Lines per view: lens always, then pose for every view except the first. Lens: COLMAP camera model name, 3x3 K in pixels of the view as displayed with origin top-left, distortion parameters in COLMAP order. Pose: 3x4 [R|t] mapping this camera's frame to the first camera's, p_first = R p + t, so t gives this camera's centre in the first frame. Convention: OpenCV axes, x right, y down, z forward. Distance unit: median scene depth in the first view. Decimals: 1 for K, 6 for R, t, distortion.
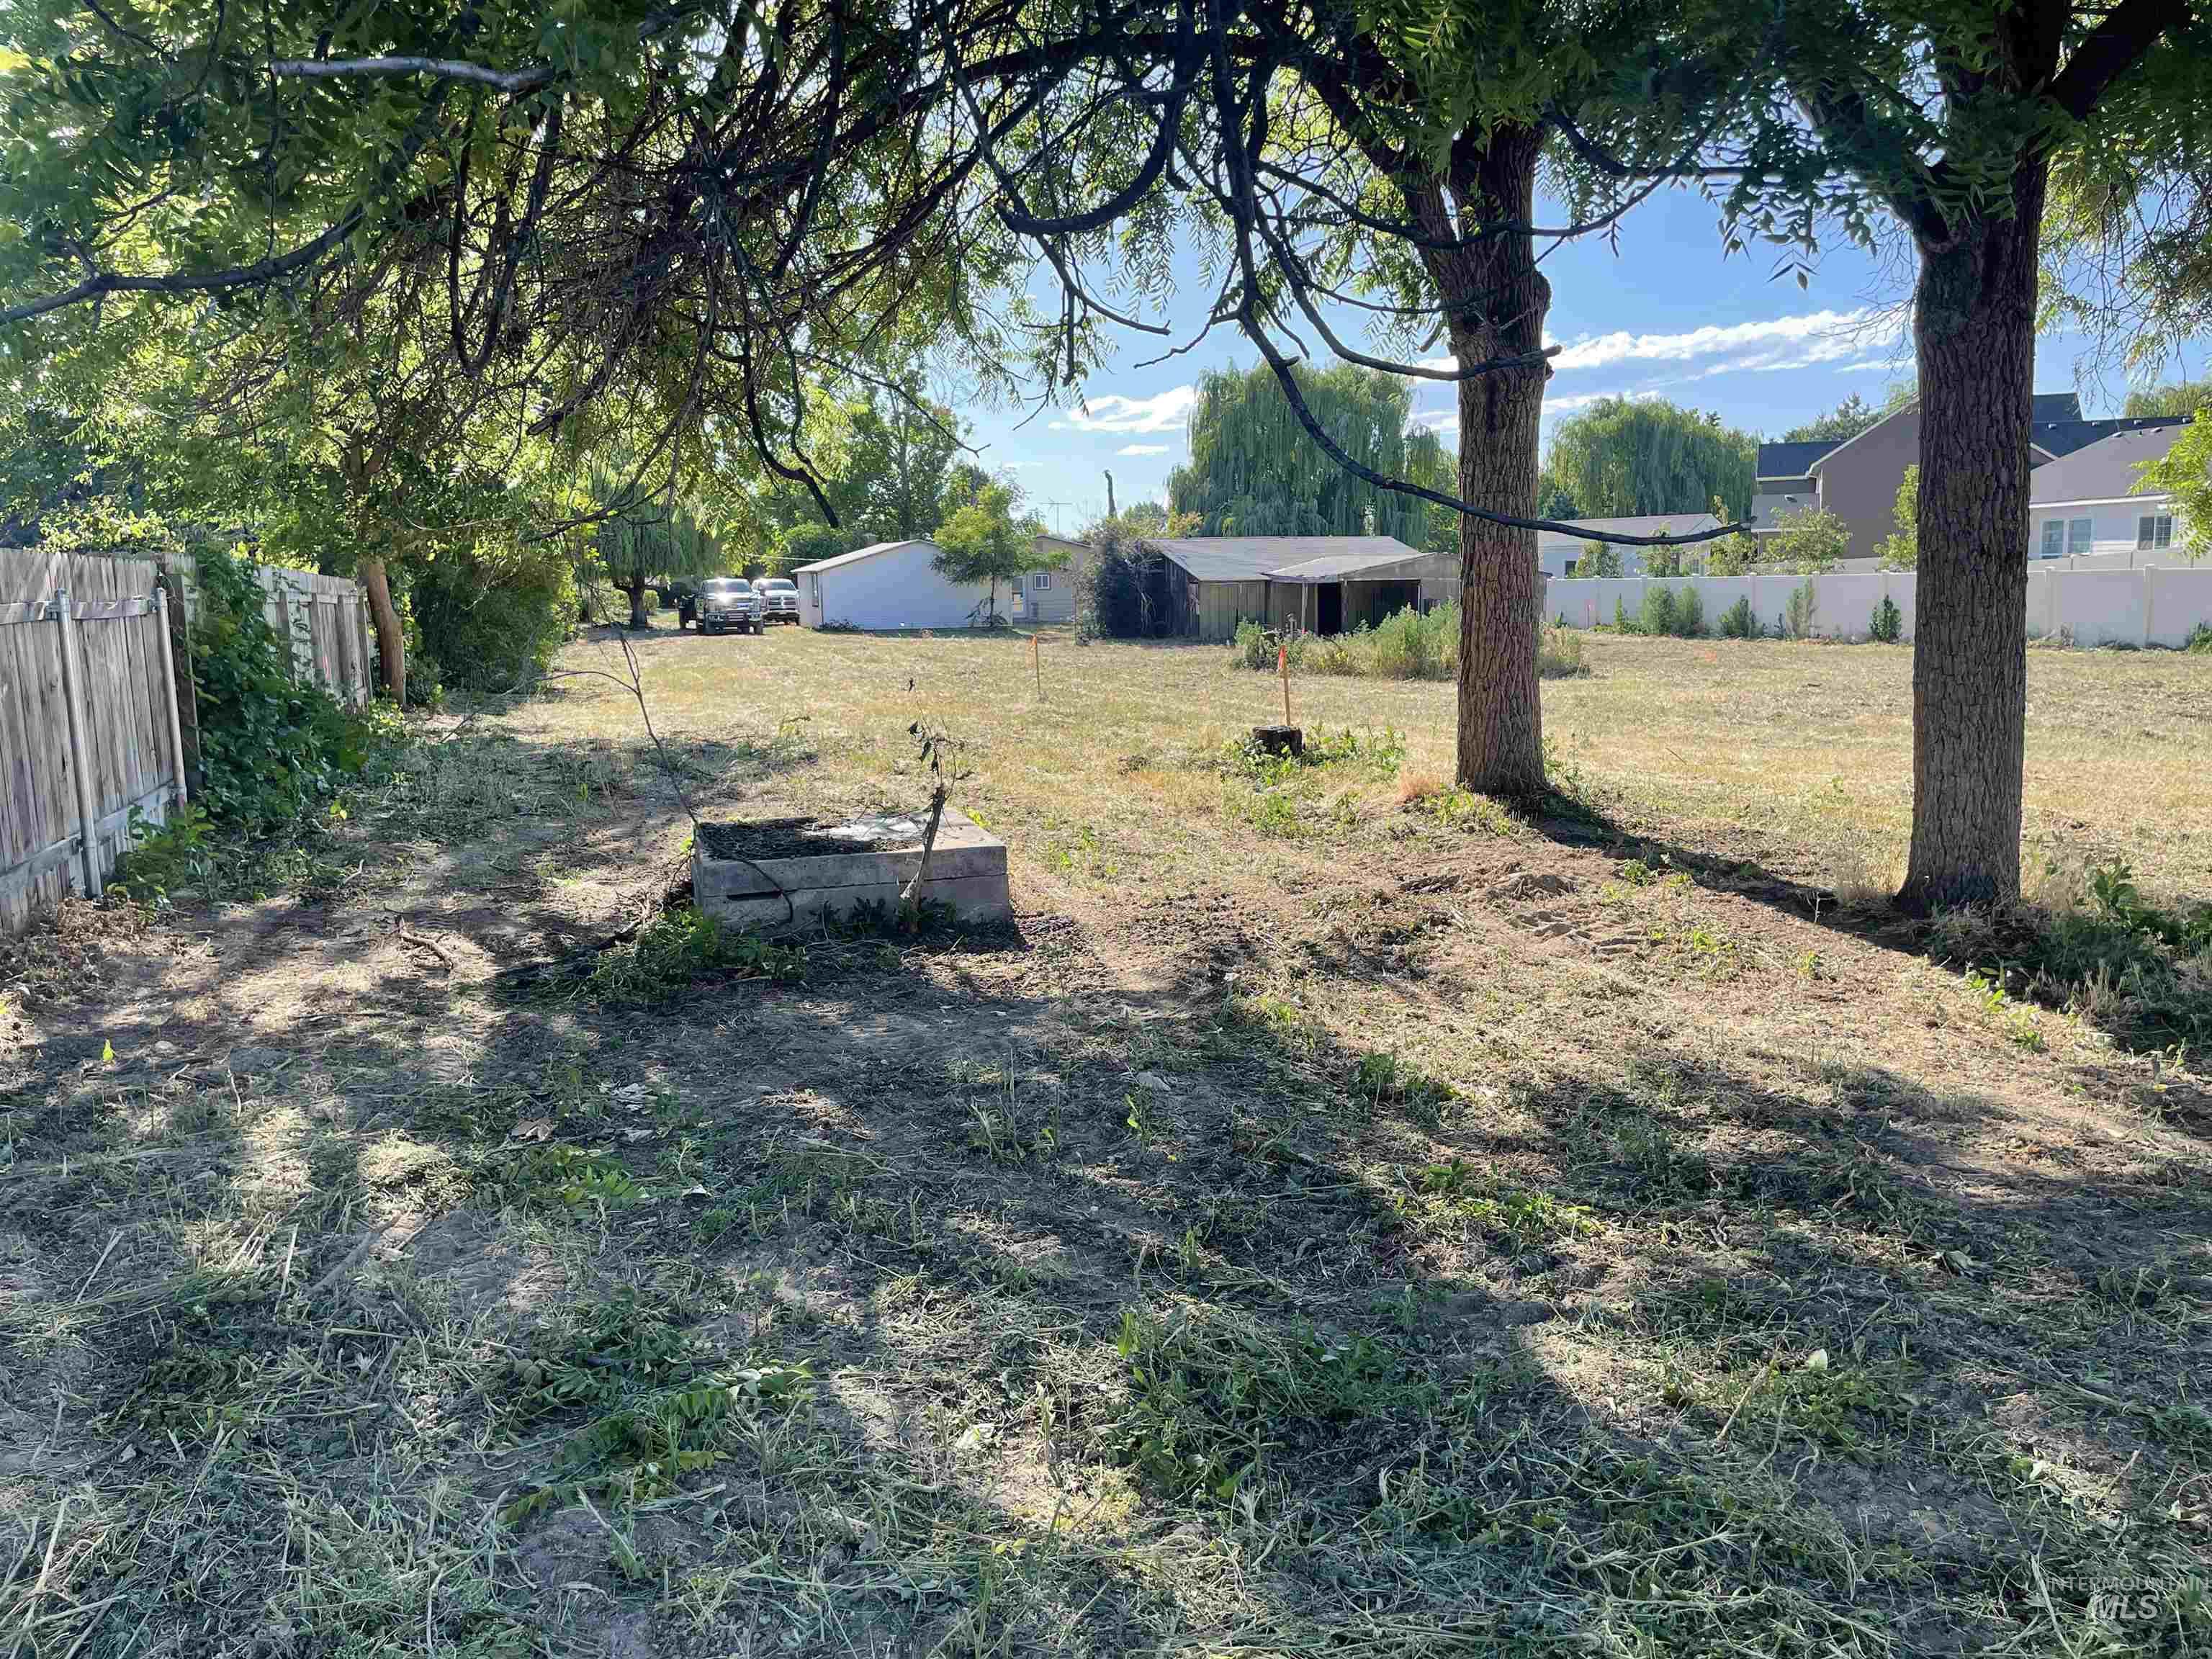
lens RADIAL K [[1658.7, 0, 1098.2], [0, 1658.7, 794.7], [0, 0, 1]] dist [0.080813, -0.105192]
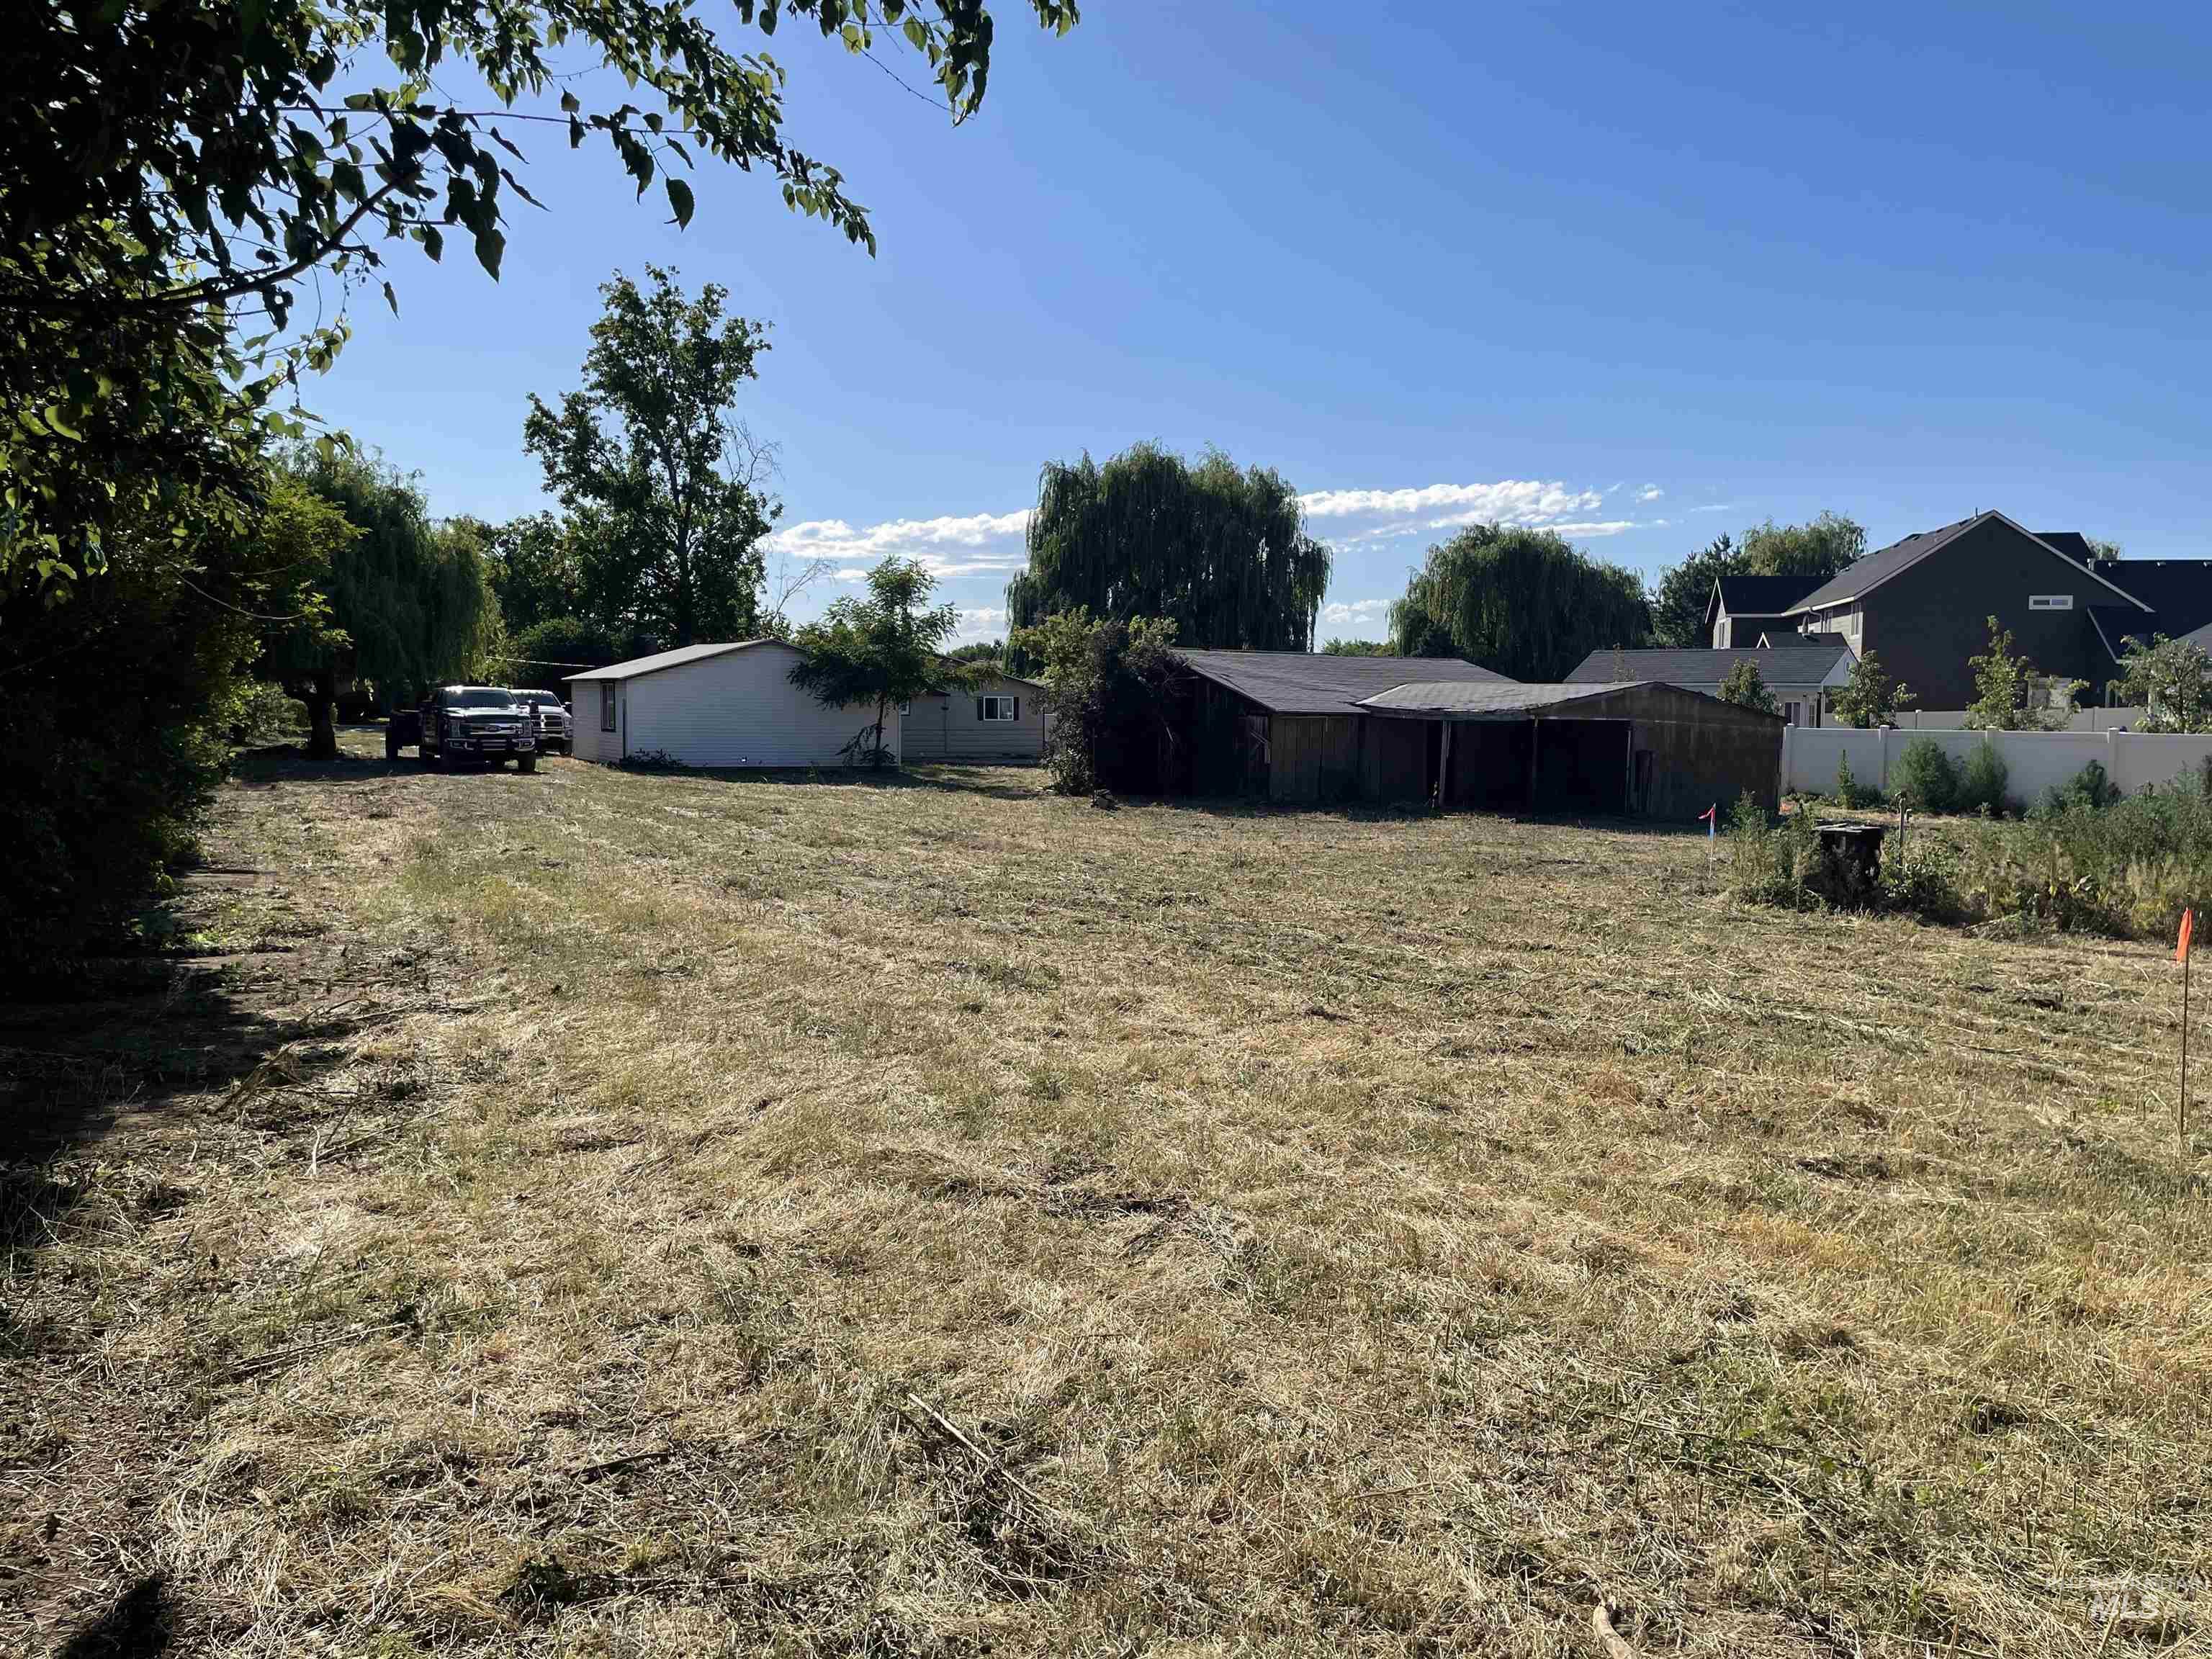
lens RADIAL K [[1658.7, 0, 1117.1], [0, 1658.7, 827.9], [0, 0, 1]] dist [0.080813, -0.105192]
pose [[0.980694, 0.017434, 0.194769, -0.071537], [-0.005842, 0.998185, -0.059932, -0.024209], [-0.195460, 0.057637, 0.979016, 0.210111]]
